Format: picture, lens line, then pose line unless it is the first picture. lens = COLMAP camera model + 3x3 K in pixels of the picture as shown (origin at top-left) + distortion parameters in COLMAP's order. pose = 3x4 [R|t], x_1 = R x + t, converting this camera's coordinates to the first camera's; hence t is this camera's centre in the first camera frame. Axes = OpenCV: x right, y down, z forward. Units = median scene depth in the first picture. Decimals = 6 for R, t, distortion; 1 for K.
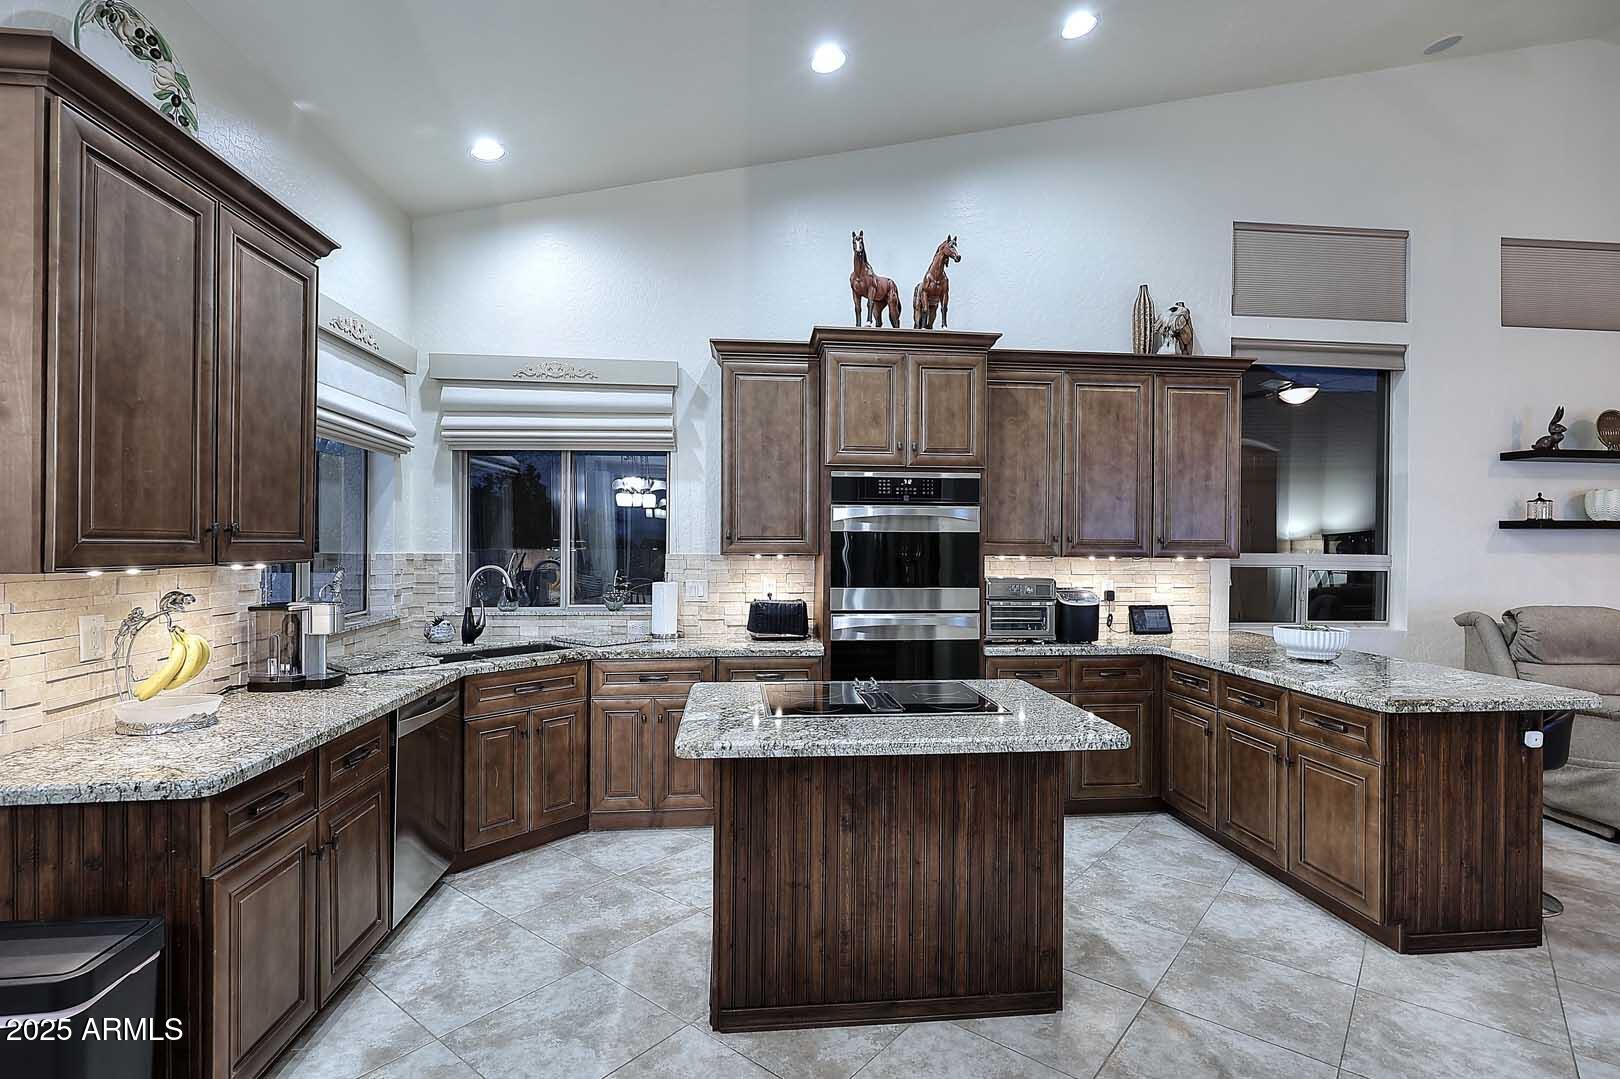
lens RADIAL K [[802.4, 0, 810.0], [0, 802.4, 539.5], [0, 0, 1]] dist [0.001106, -0.001221]
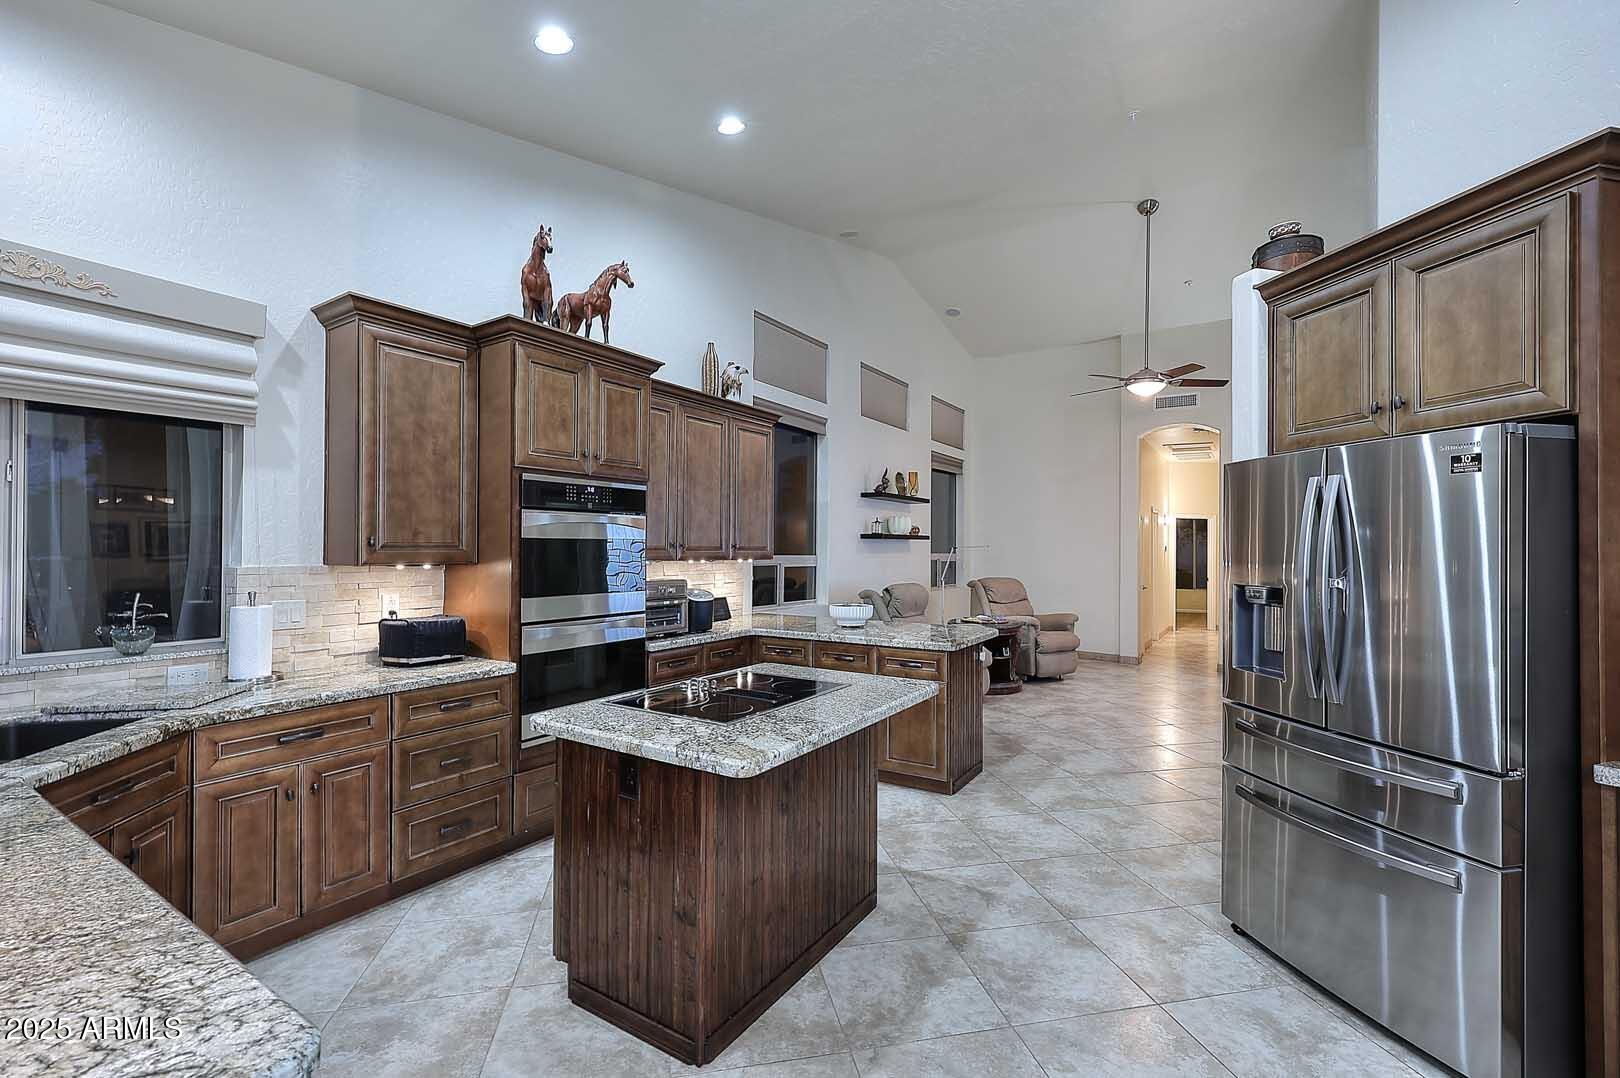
lens RADIAL K [[701.9, 0, 838.5], [0, 701.9, 539.9], [0, 0, 1]] dist [0.000160, 0.000092]
pose [[0.606904, 0.004428, 0.794763, -0.372165], [0.000294, 0.999983, -0.005797, -0.002649], [-0.794775, 0.003752, 0.606893, 0.199448]]
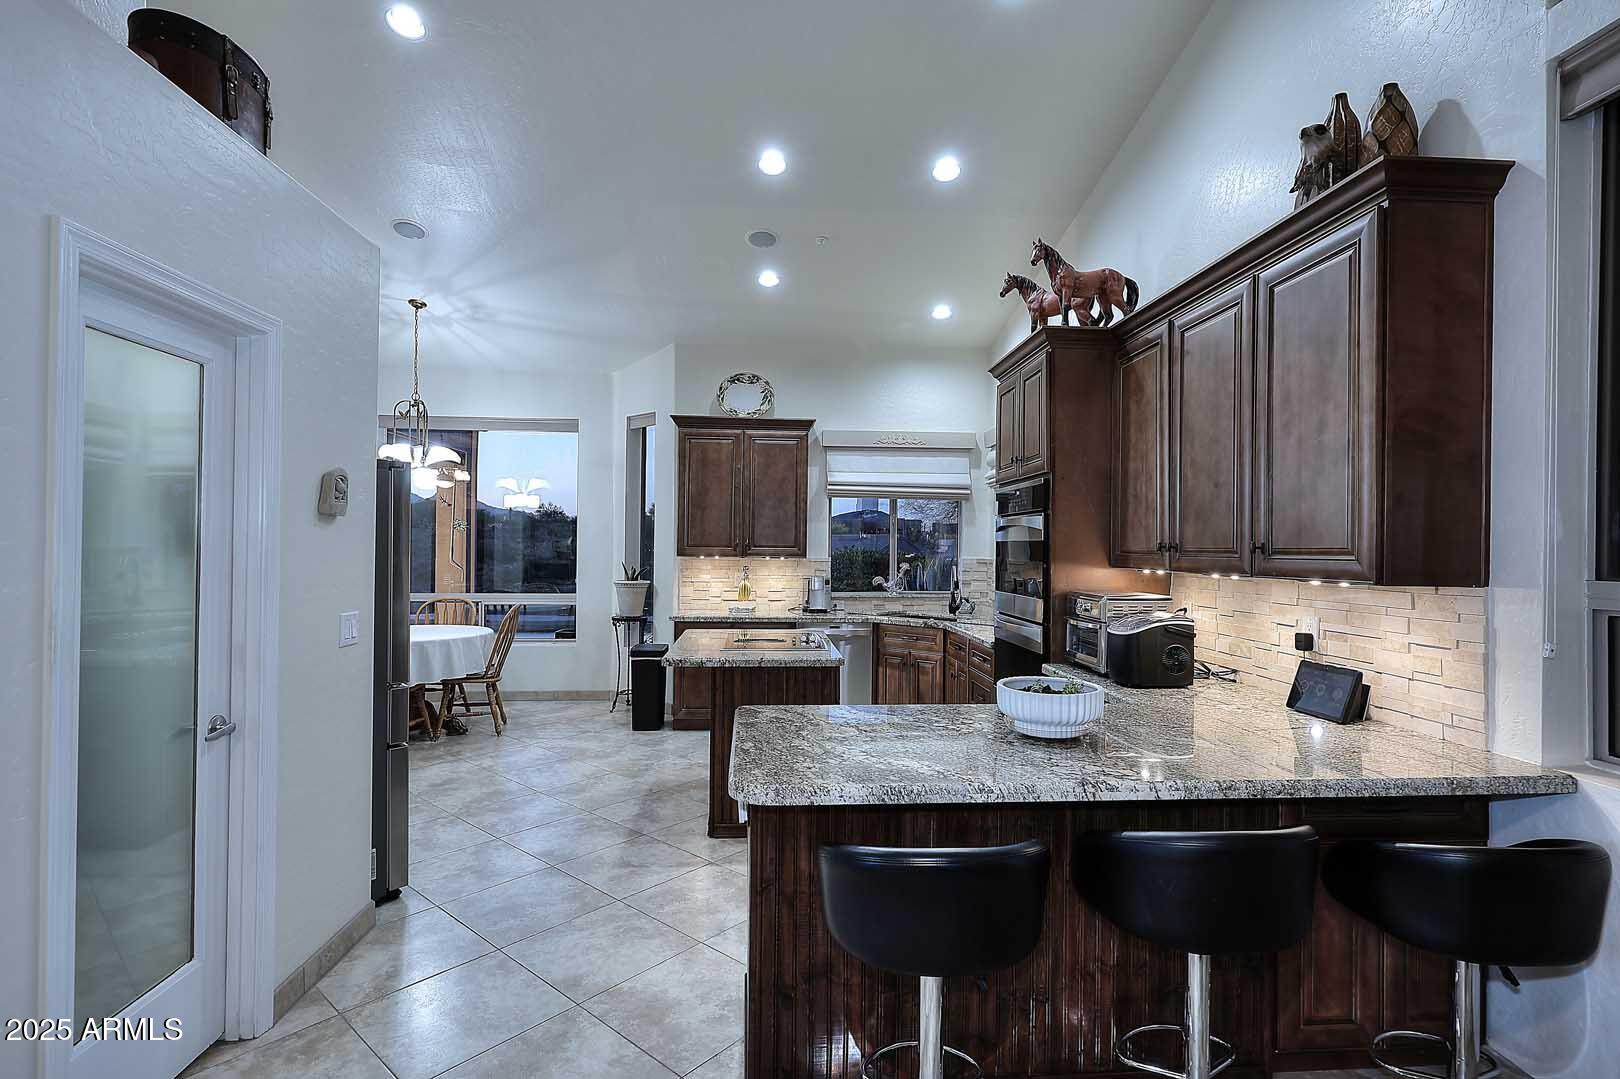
lens RADIAL K [[802.4, 0, 810.0], [0, 802.4, 539.5], [0, 0, 1]] dist [0.001106, -0.001221]
pose [[-0.063164, -0.016505, -0.997867, 1.106642], [-0.004828, 0.999857, -0.016232, 0.005966], [0.997991, 0.003793, -0.063235, 0.748892]]
